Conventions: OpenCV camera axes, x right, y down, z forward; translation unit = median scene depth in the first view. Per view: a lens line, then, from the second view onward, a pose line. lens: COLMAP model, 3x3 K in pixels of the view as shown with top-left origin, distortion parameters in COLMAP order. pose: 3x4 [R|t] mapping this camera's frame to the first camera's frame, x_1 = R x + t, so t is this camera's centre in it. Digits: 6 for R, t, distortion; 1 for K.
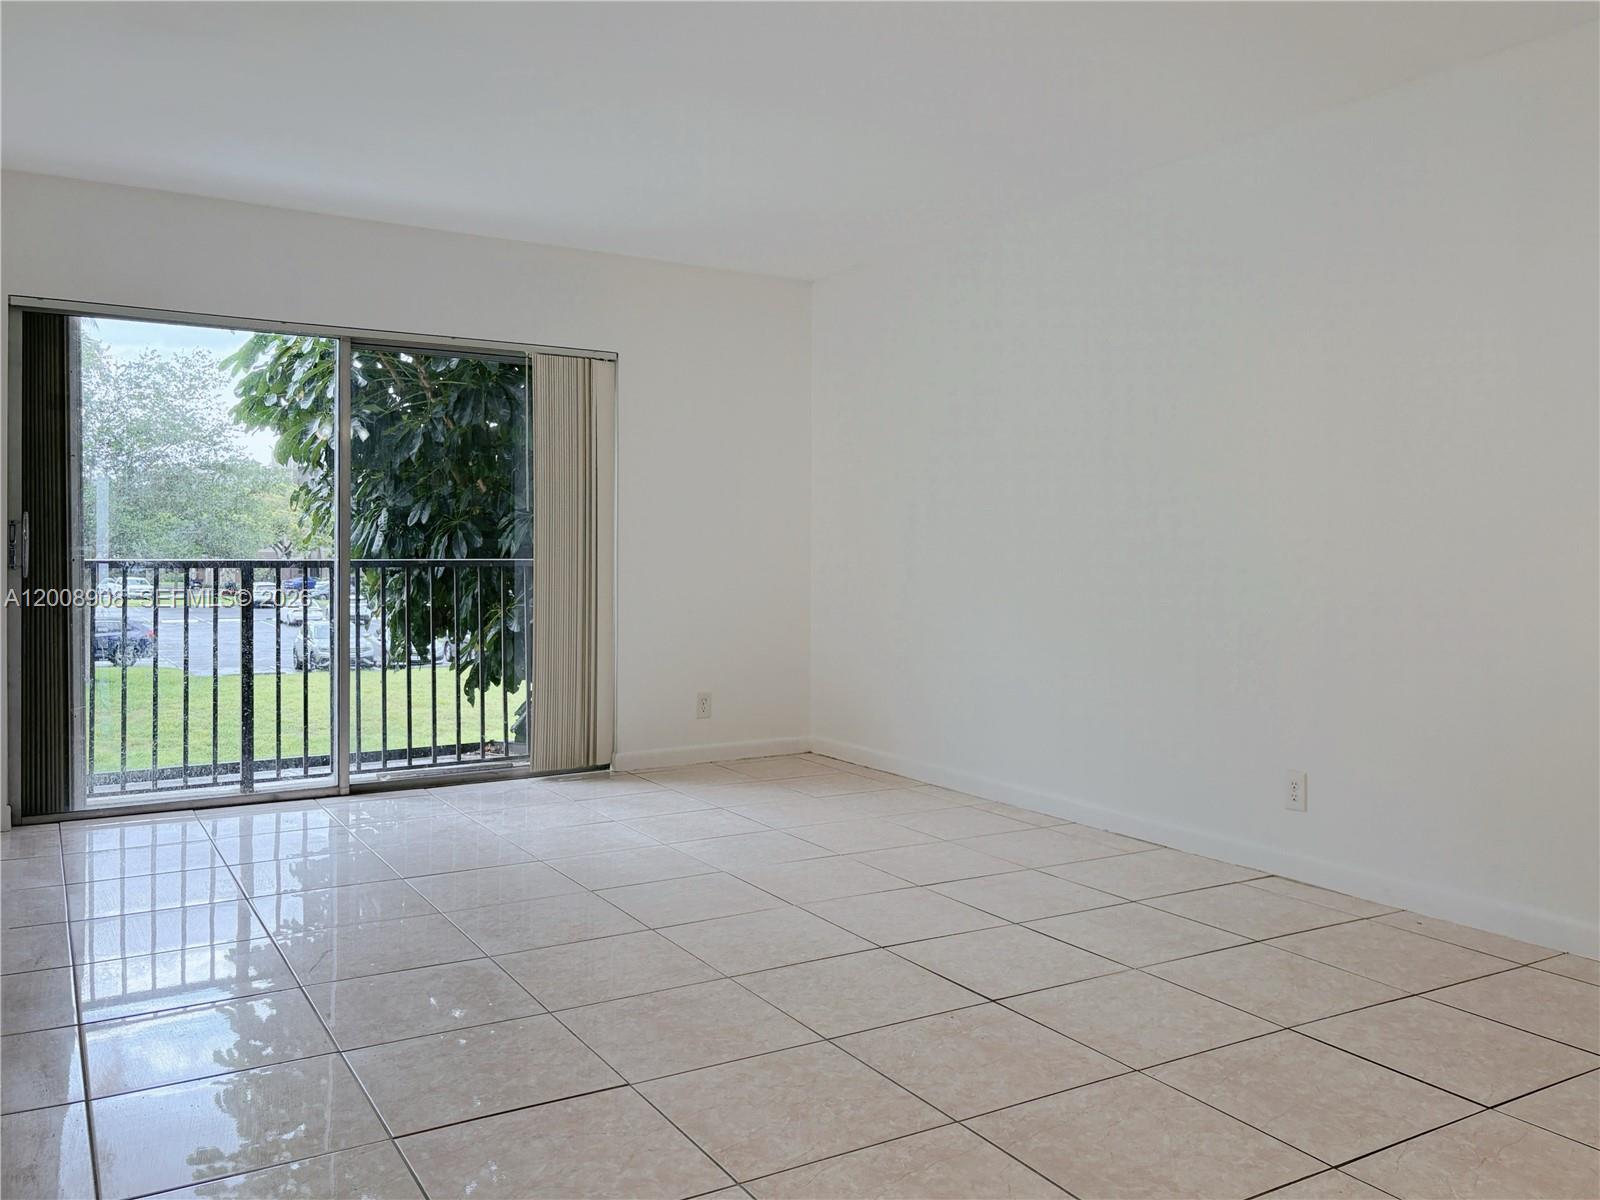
lens RADIAL K [[1272.6, 0, 805.5], [0, 1272.6, 569.4], [0, 0, 1]] dist [0.026277, -0.014872]
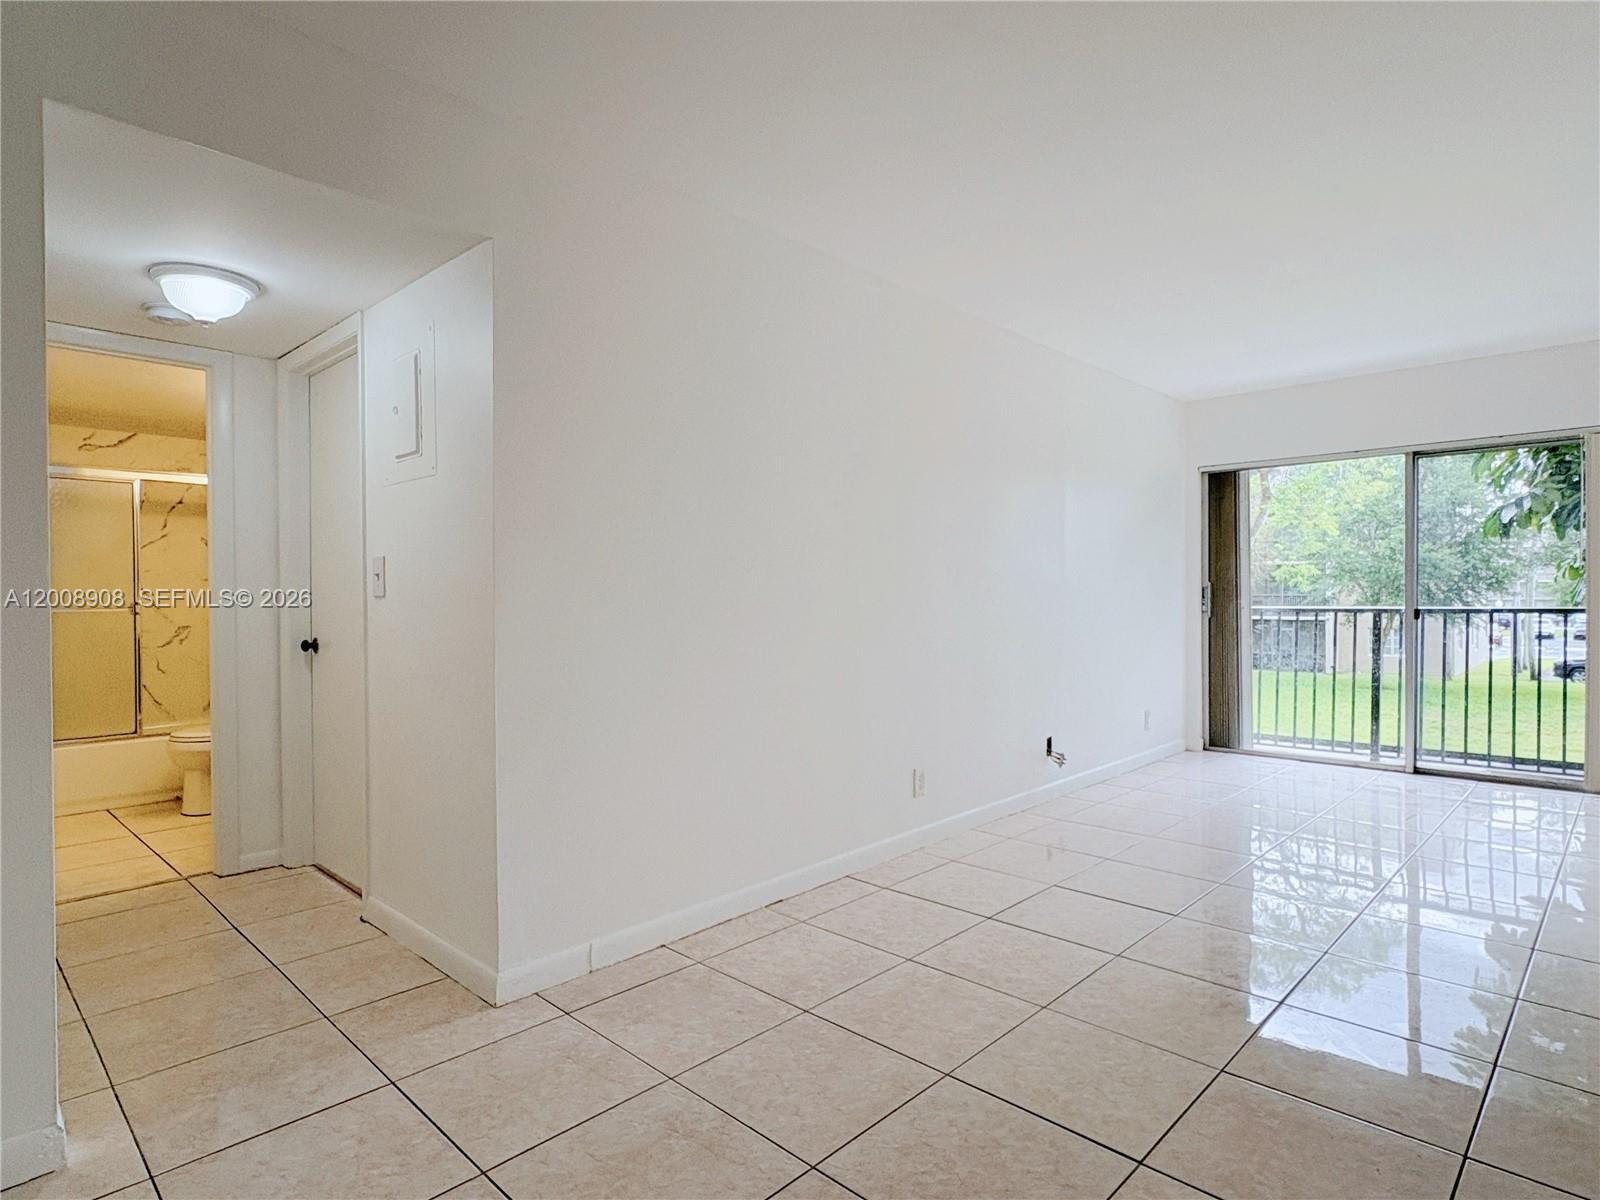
lens RADIAL K [[880.3, 0, 802.8], [0, 880.3, 601.7], [0, 0, 1]] dist [0.008017, 0.001933]
pose [[0.257461, -0.000396, -0.966289, 0.394830], [-0.004214, 0.999990, -0.001532, -0.010732], [0.966279, 0.004466, 0.257457, 0.084724]]
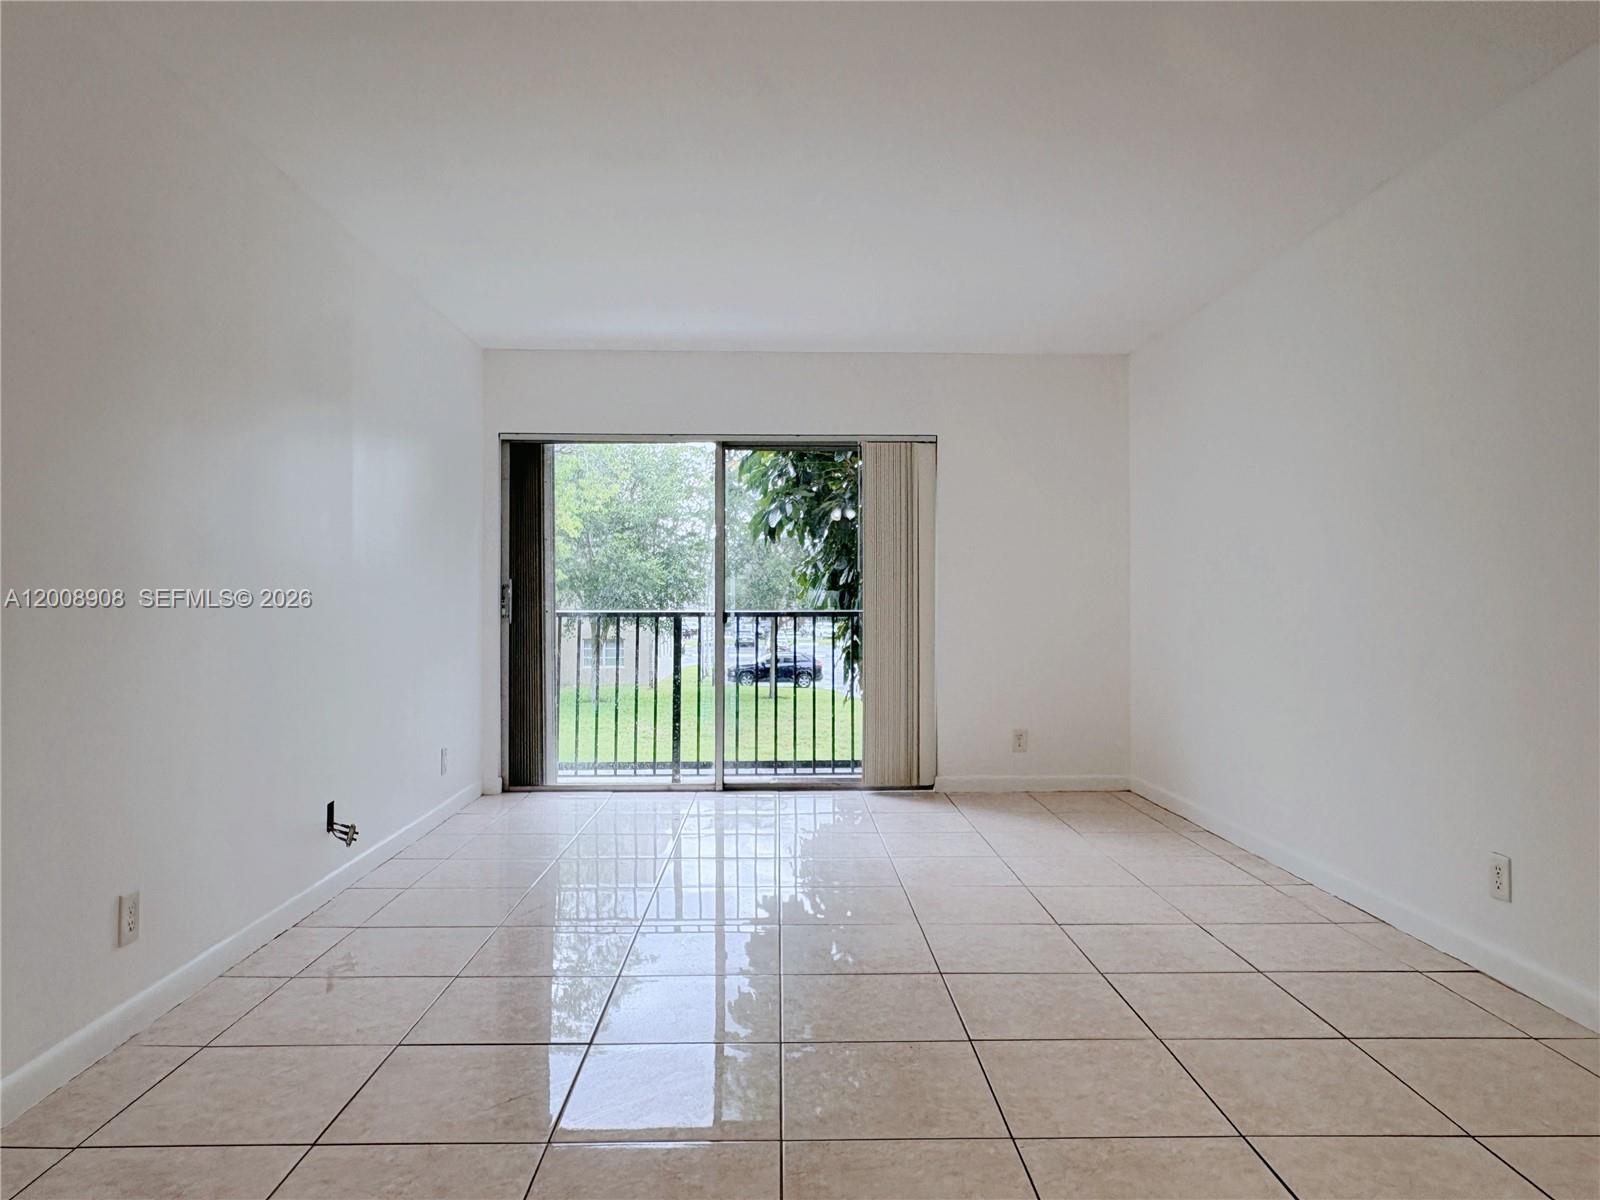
lens RADIAL K [[1051.4, 0, 800.2], [0, 1051.4, 601.2], [0, 0, 1]] dist [0.001256, 0.001326]
pose [[0.867608, -0.005481, -0.497218, 0.232420], [-0.002741, 0.999871, -0.015805, -0.001226], [0.497241, 0.015075, 0.867482, 0.099049]]
